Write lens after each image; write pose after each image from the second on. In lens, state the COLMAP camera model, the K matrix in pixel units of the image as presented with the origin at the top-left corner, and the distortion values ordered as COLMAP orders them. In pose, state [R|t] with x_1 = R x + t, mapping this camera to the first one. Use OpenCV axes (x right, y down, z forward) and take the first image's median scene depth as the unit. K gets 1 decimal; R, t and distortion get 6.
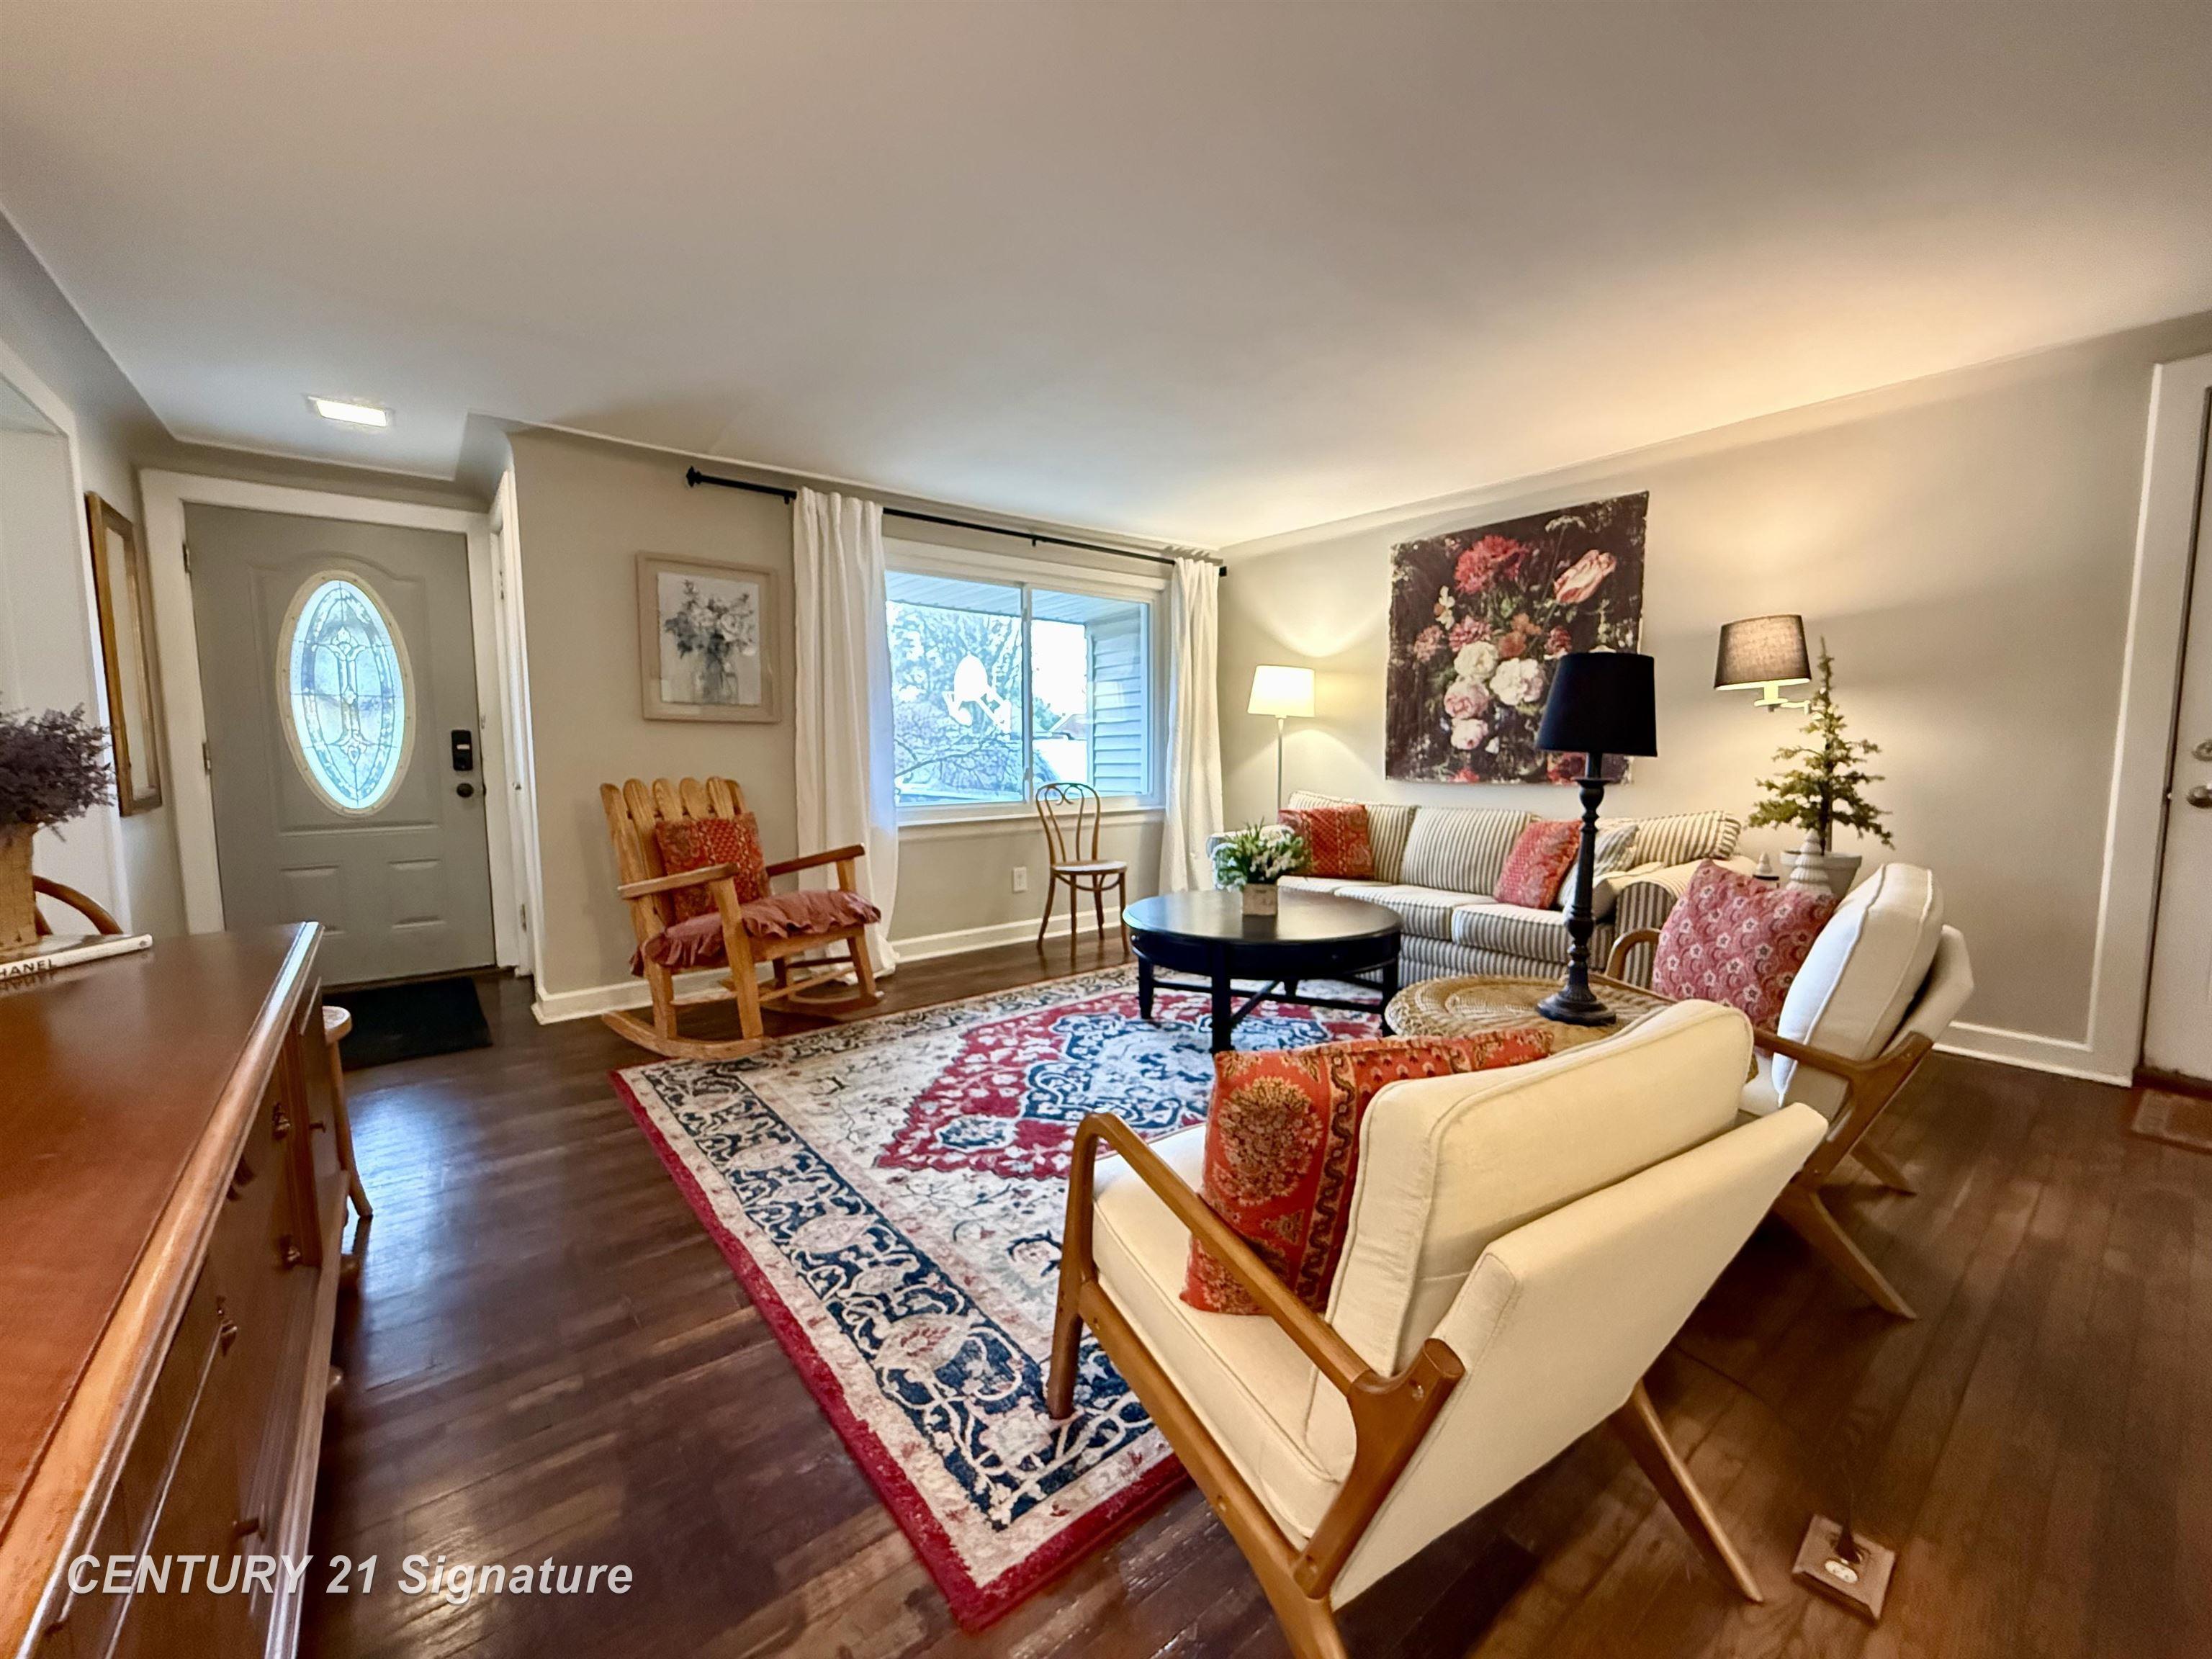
lens RADIAL K [[871.3, 0, 1106.0], [0, 871.3, 829.5], [0, 0, 1]] dist [0.000630, -0.000064]
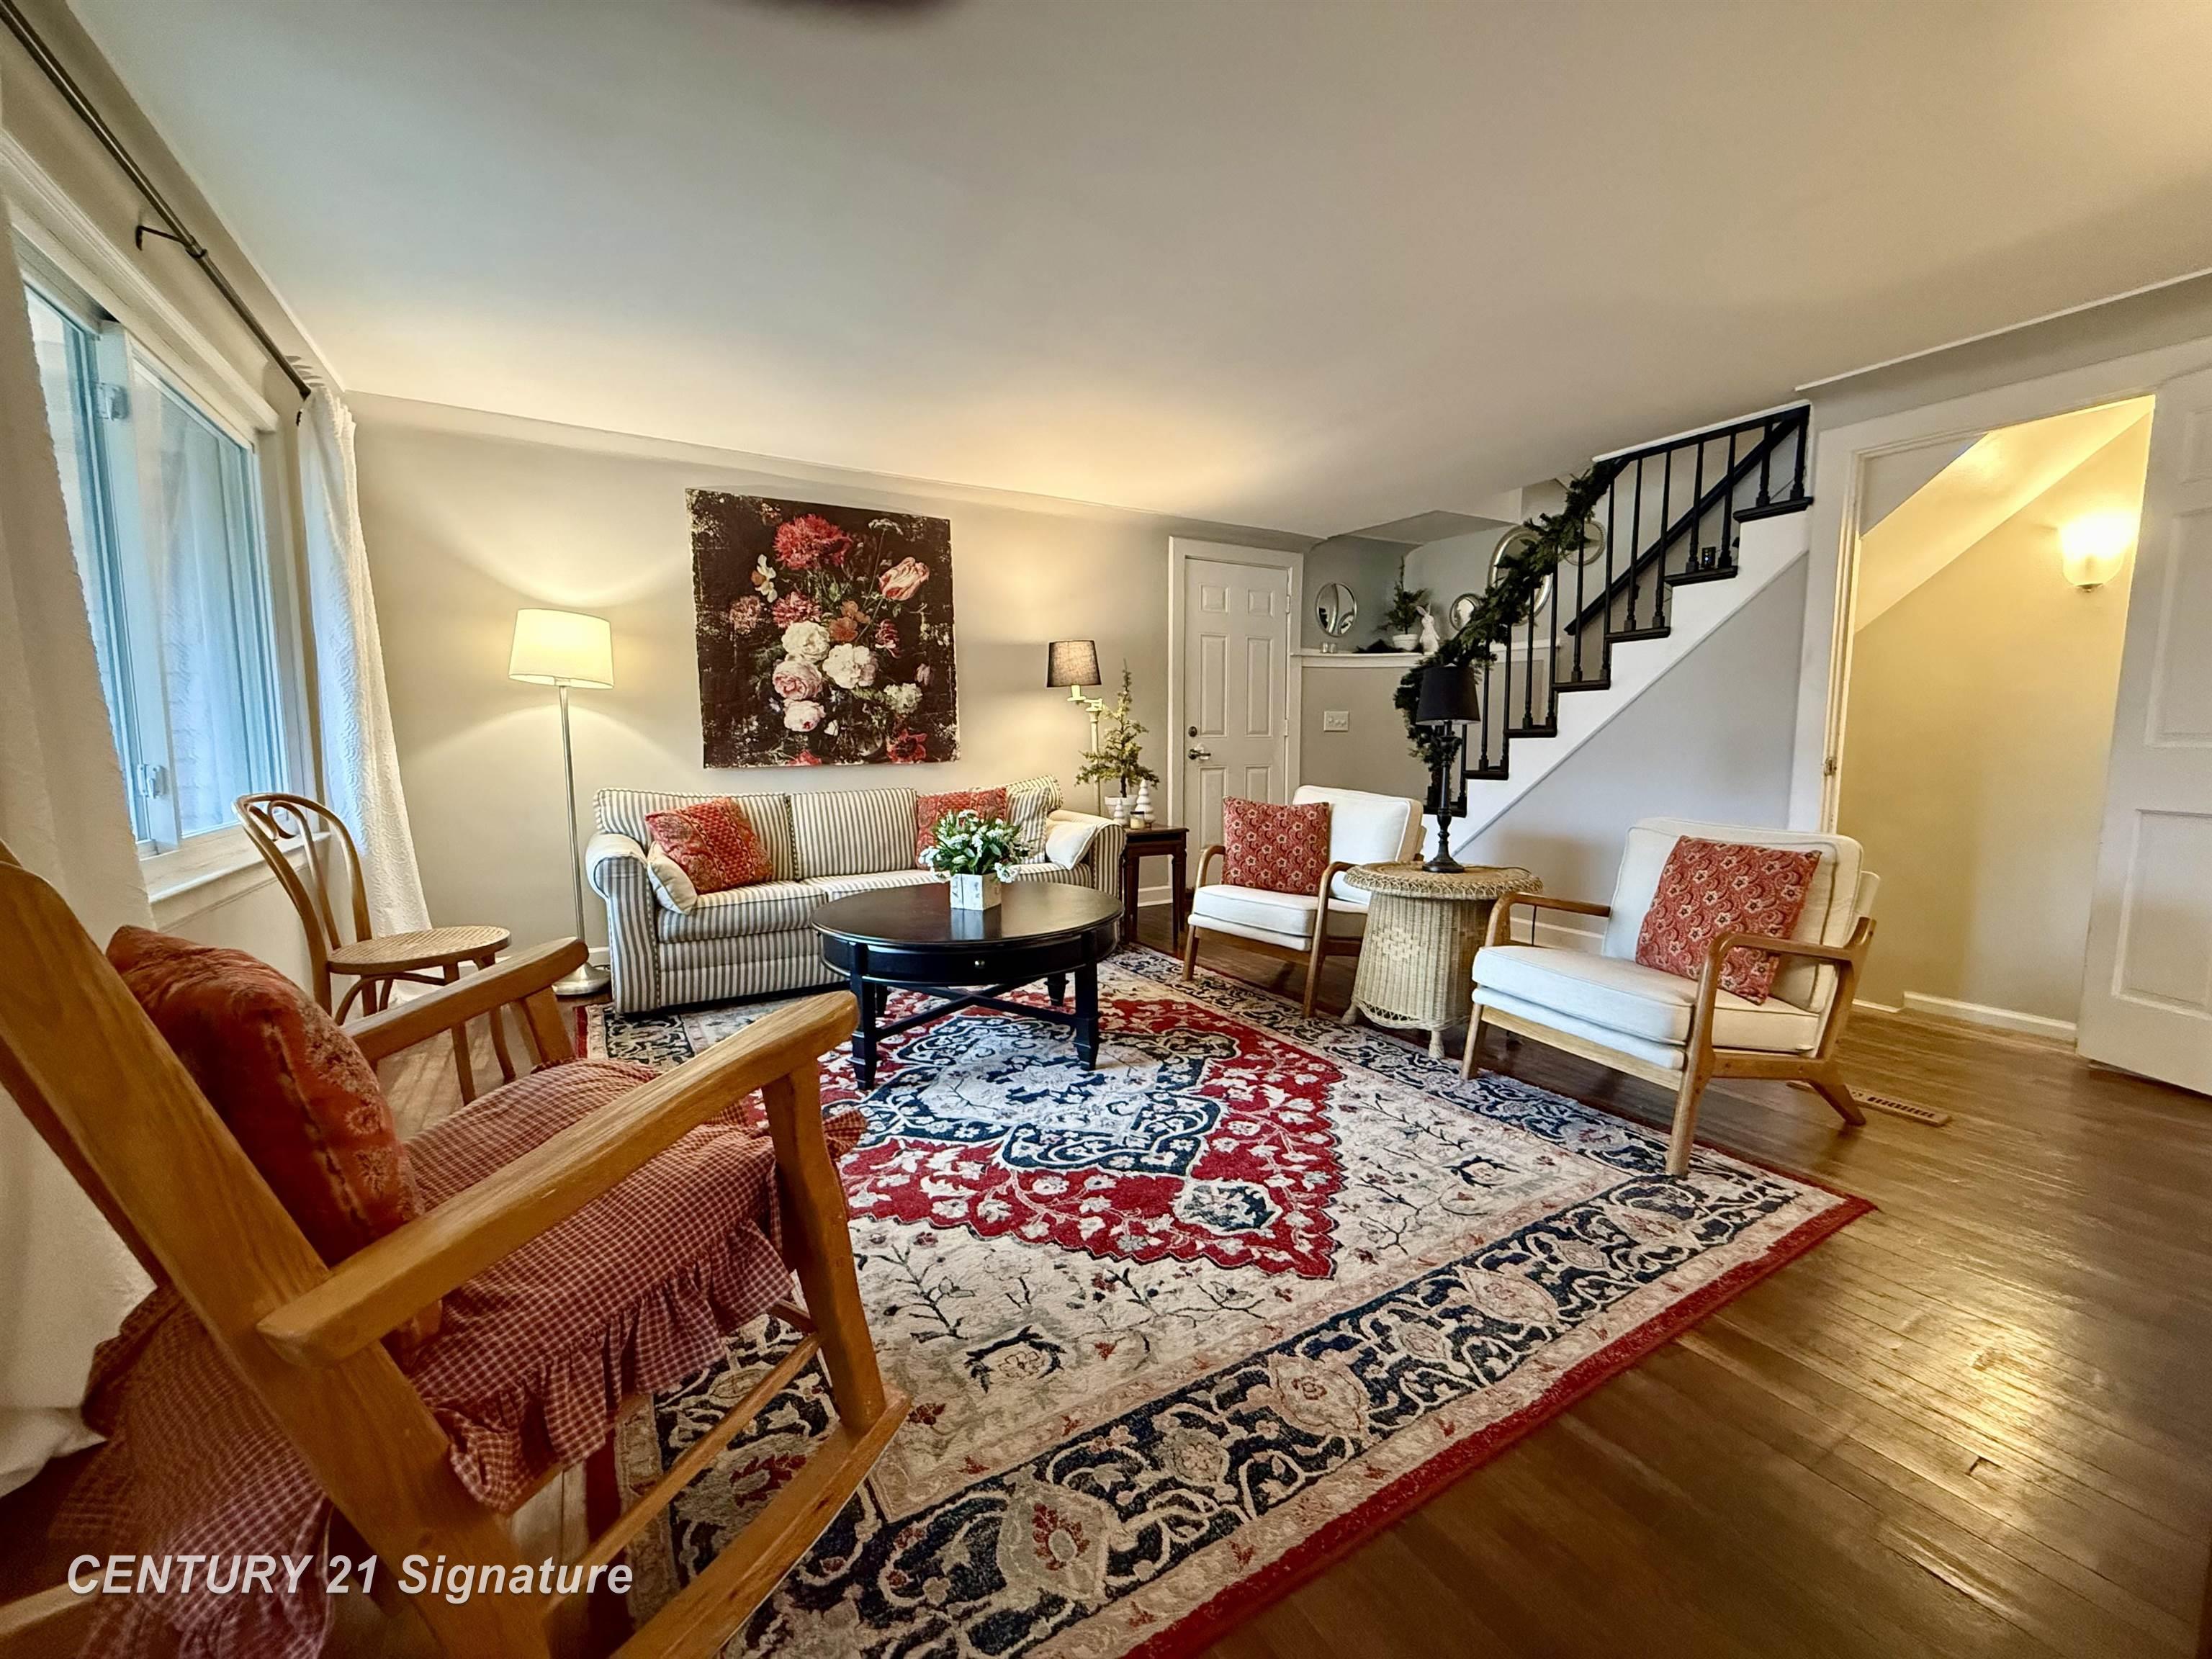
lens RADIAL K [[871.3, 0, 1106.0], [0, 871.3, 829.5], [0, 0, 1]] dist [0.000630, -0.000064]
pose [[0.151004, -0.099301, 0.983533, -0.671290], [0.099407, 0.991424, 0.084835, -0.045571], [-0.983522, 0.084960, 0.159580, 0.714678]]
